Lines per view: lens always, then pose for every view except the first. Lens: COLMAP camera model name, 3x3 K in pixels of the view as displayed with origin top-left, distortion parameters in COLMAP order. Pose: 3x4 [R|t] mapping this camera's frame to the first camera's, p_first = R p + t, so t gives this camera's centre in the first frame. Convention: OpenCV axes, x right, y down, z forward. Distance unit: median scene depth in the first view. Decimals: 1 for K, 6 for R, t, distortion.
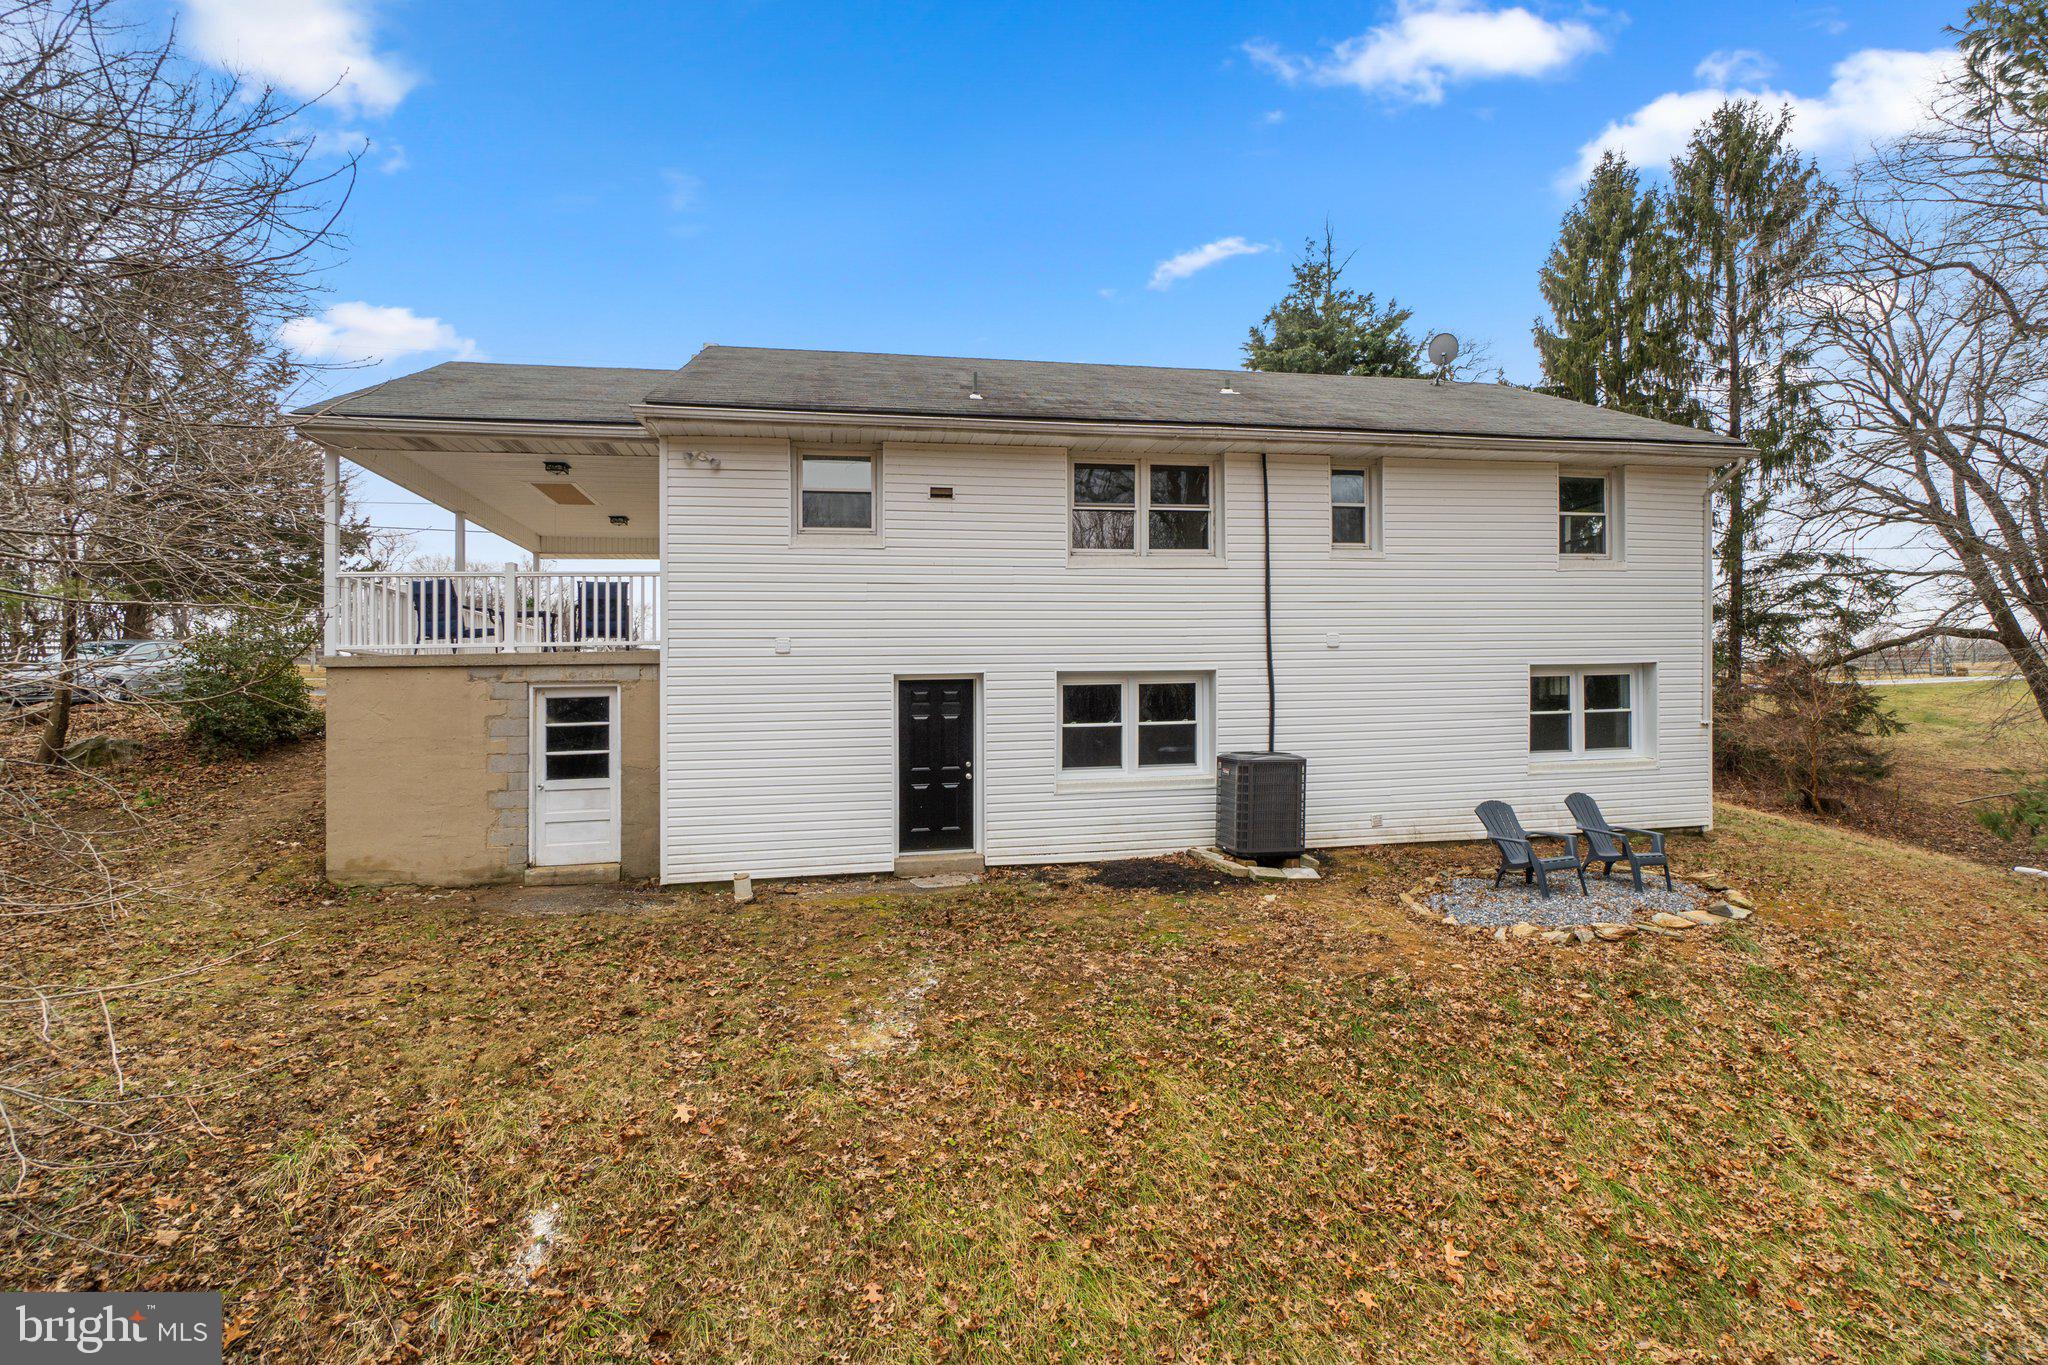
lens RADIAL K [[880.3, 0, 1043.9], [0, 880.3, 727.5], [0, 0, 1]] dist [-0.002399, 0.000427]
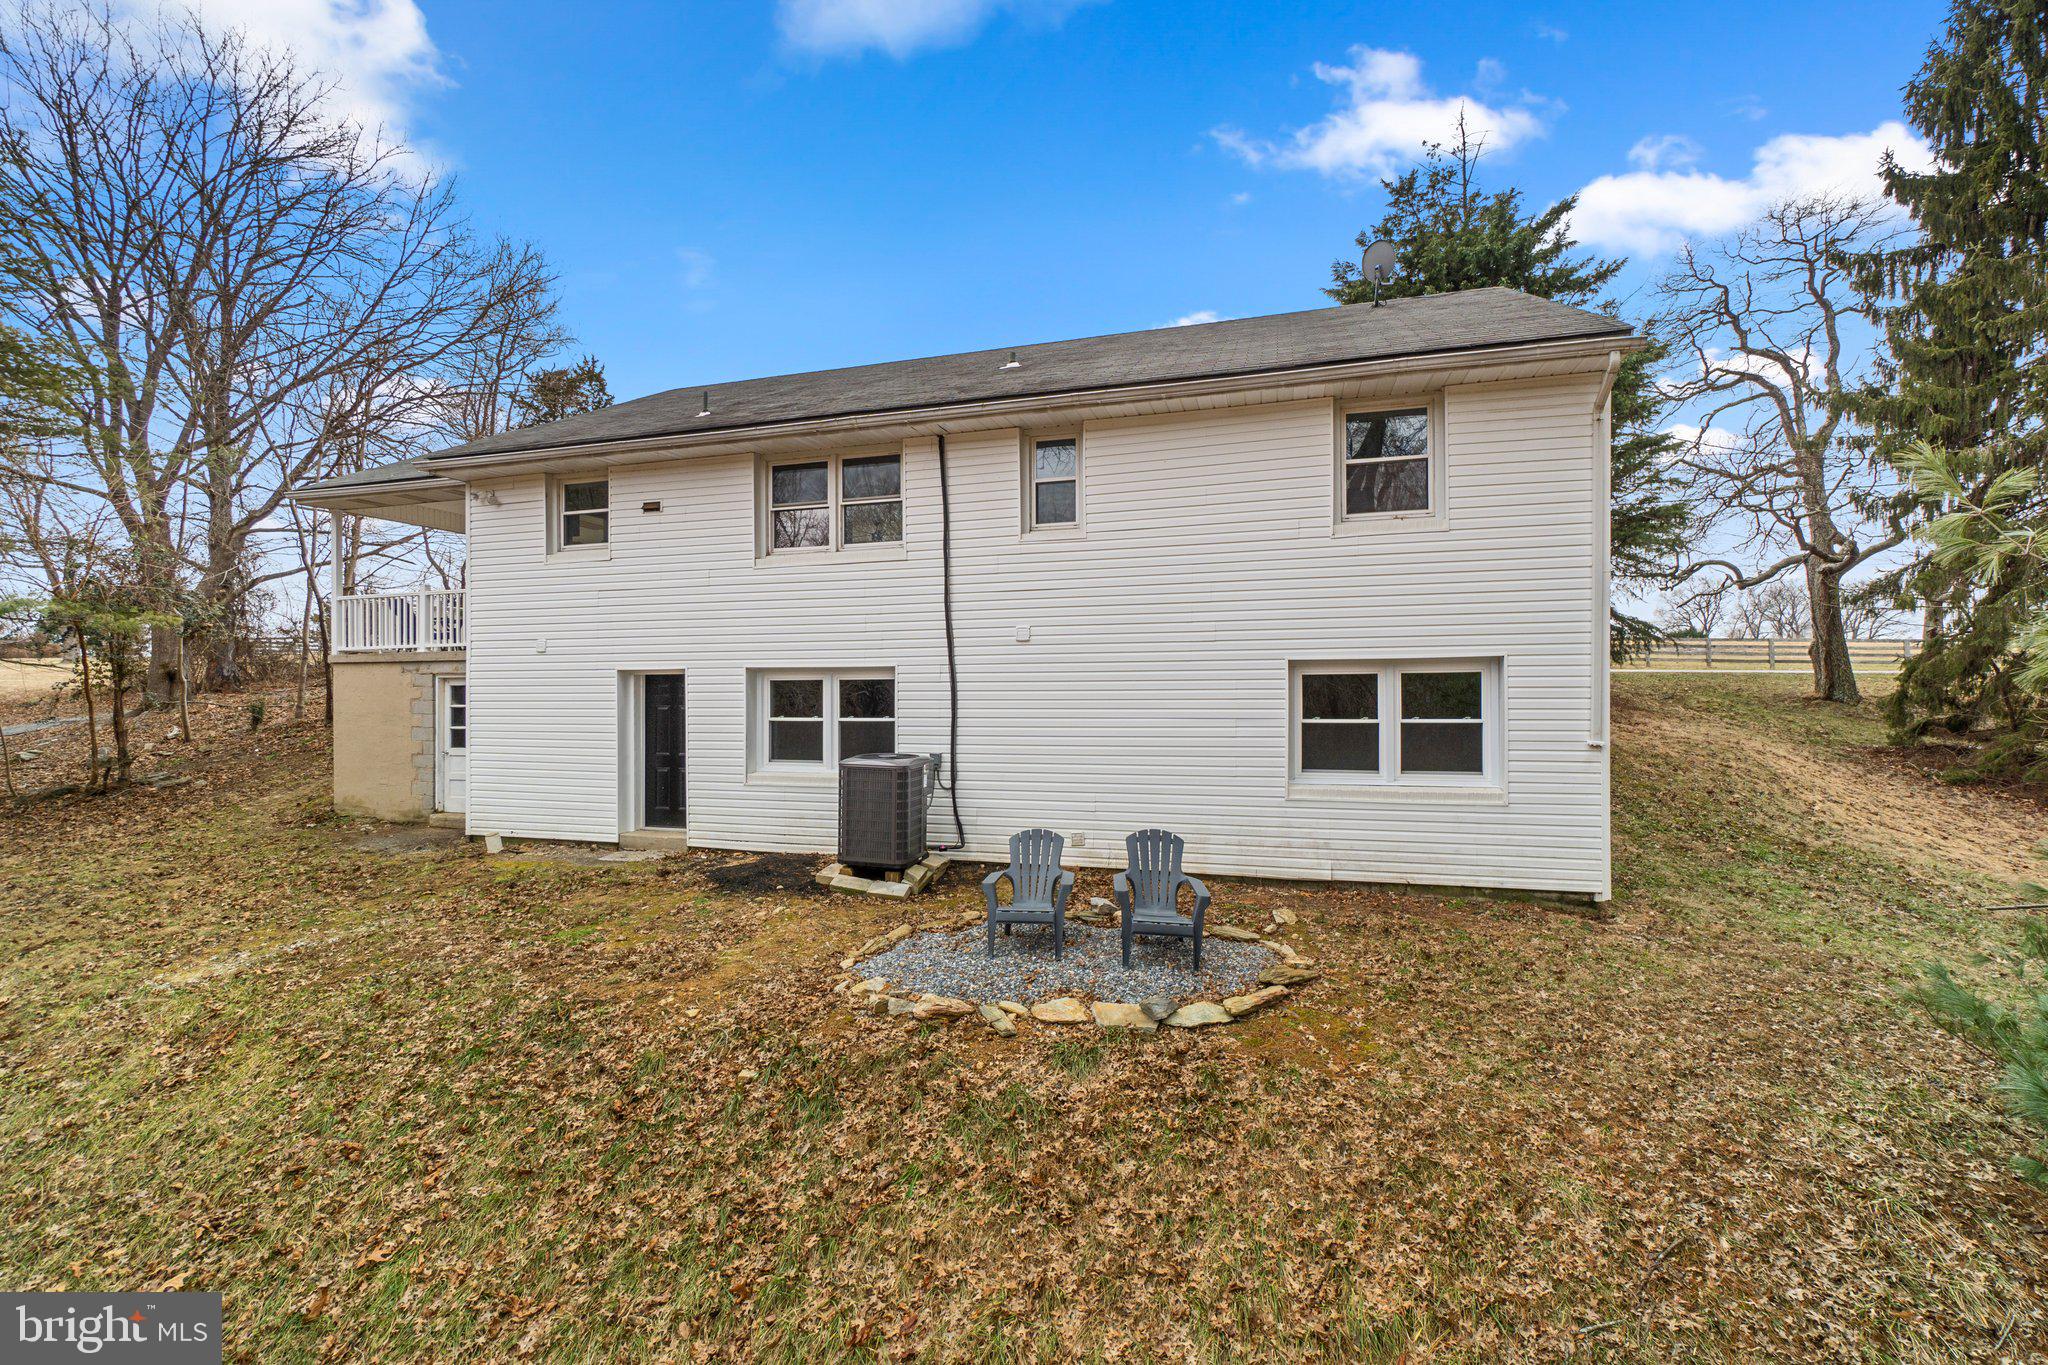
lens RADIAL K [[880.3, 0, 1086.4], [0, 880.3, 697.7], [0, 0, 1]] dist [-0.002399, 0.000427]
pose [[0.890441, 0.020568, -0.454634, 0.813655], [-0.027072, 0.999603, -0.007798, -0.028587], [0.454293, 0.019251, 0.890644, 0.240849]]
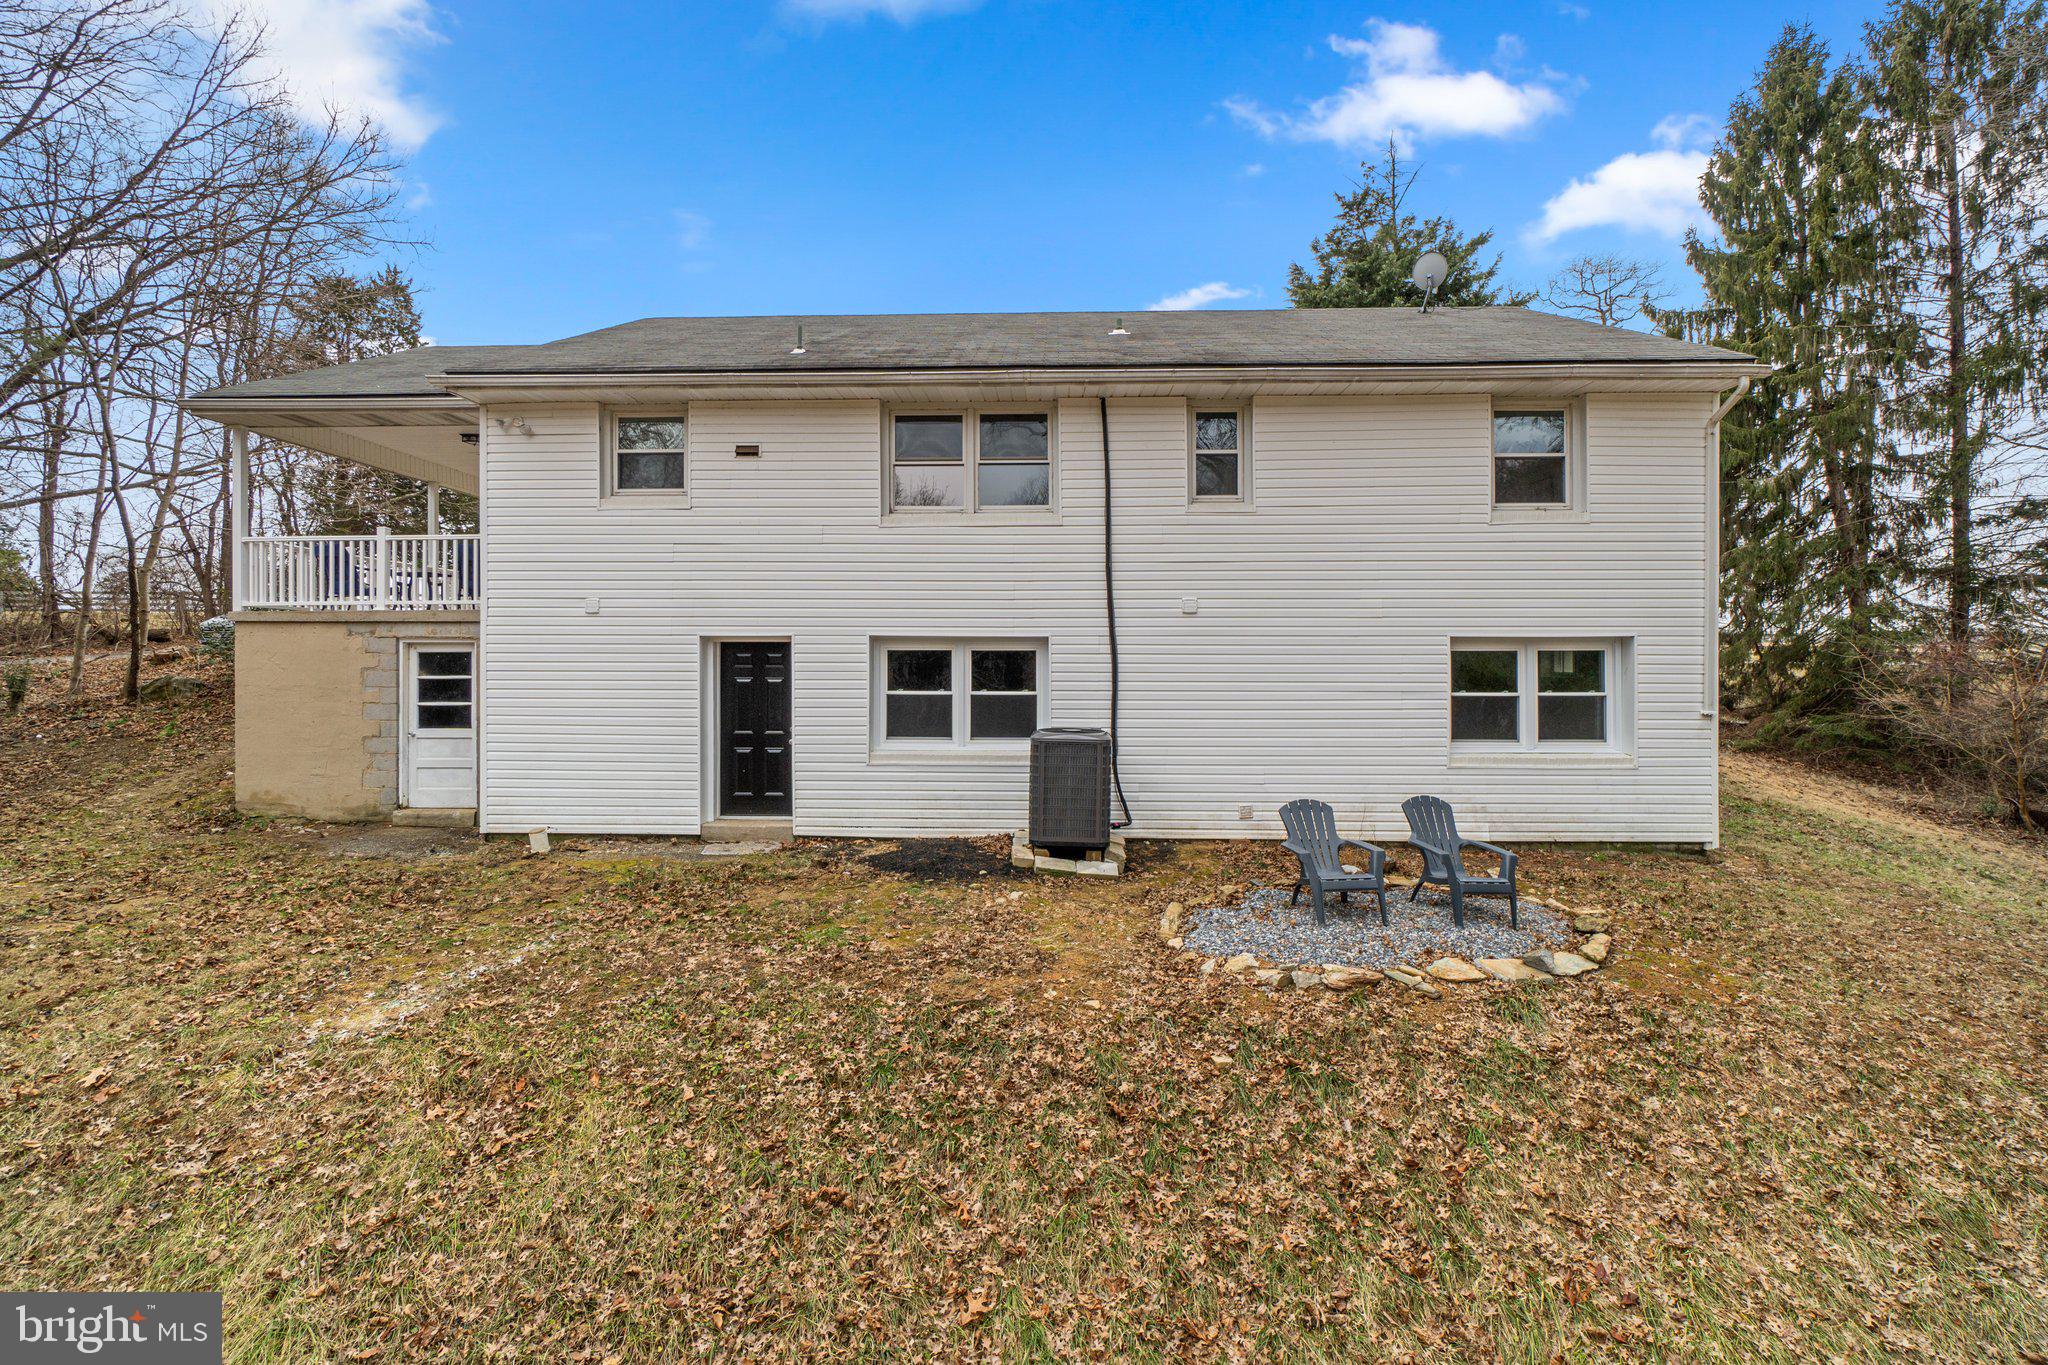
lens RADIAL K [[880.3, 0, 1091.2], [0, 880.3, 685.6], [0, 0, 1]] dist [-0.002399, 0.000427]
pose [[0.975615, 0.027277, -0.217789, 0.437623], [-0.029680, 0.999529, -0.007774, -0.008461], [0.217474, 0.014048, 0.975965, 0.119202]]
